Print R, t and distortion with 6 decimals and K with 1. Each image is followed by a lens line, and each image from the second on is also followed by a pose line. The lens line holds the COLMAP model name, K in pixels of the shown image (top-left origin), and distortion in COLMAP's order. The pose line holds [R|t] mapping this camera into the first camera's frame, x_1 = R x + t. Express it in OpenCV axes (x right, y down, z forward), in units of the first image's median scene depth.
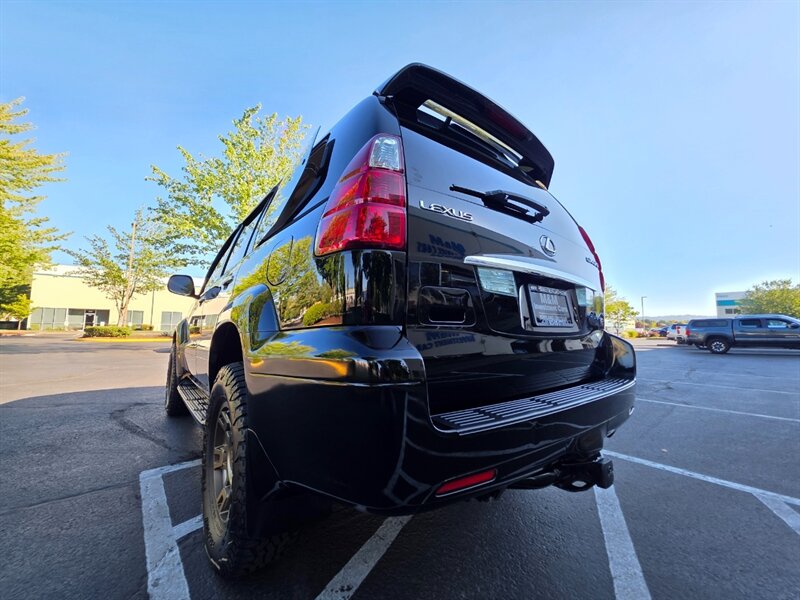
lens RADIAL K [[318.3, 0, 400.7], [0, 318.3, 298.7], [0, 0, 1]] dist [0.001426, 0.000125]
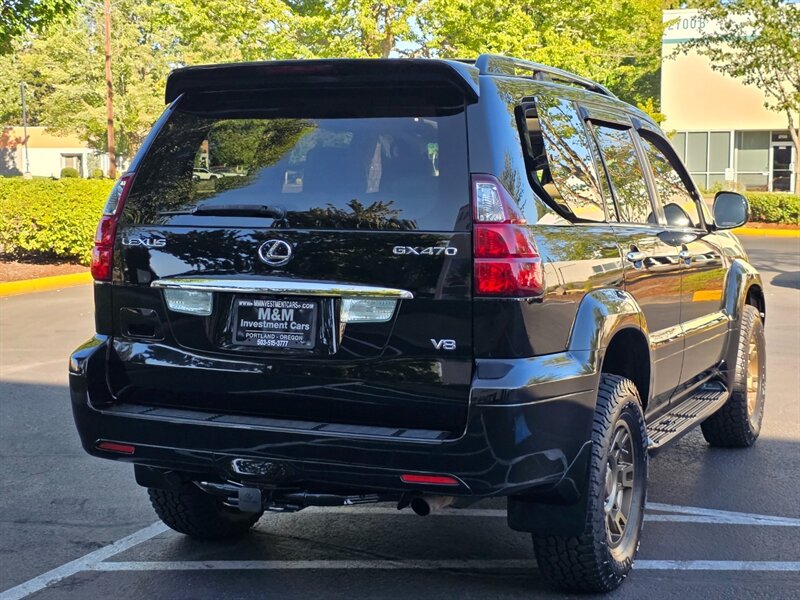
lens RADIAL K [[1322.3, 0, 386.9], [0, 1322.3, 290.7], [0, 0, 1]] dist [0.125208, -0.203146]
pose [[0.447602, 0.071916, -0.891336, 2.338648], [0.090672, 0.987974, 0.125246, -0.298407], [0.889624, -0.136880, 0.435698, -0.171668]]
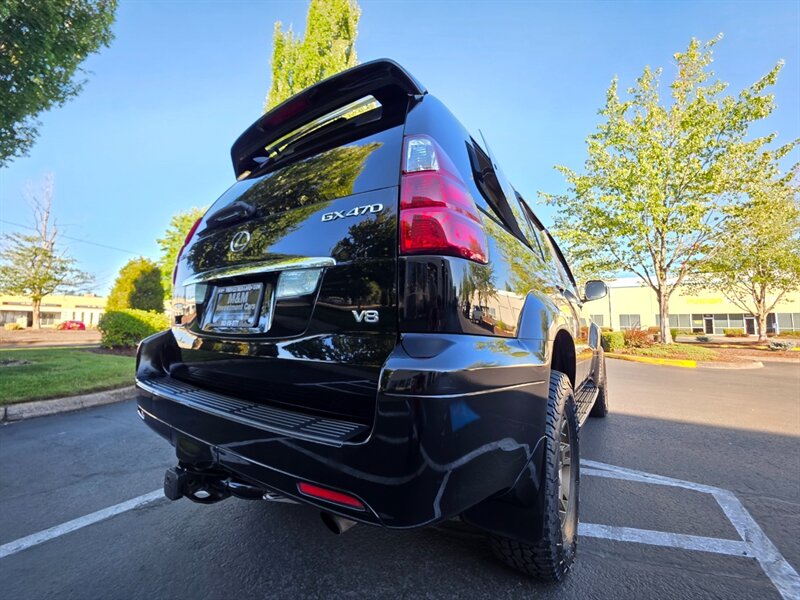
lens RADIAL K [[320.9, 0, 400.6], [0, 320.9, 299.0], [0, 0, 1]] dist [0.002583, -0.000204]
pose [[0.284276, -0.089016, -0.954601, 0.936589], [0.082671, 0.994248, -0.068094, 0.067456], [0.955172, -0.059560, 0.290000, 0.733589]]
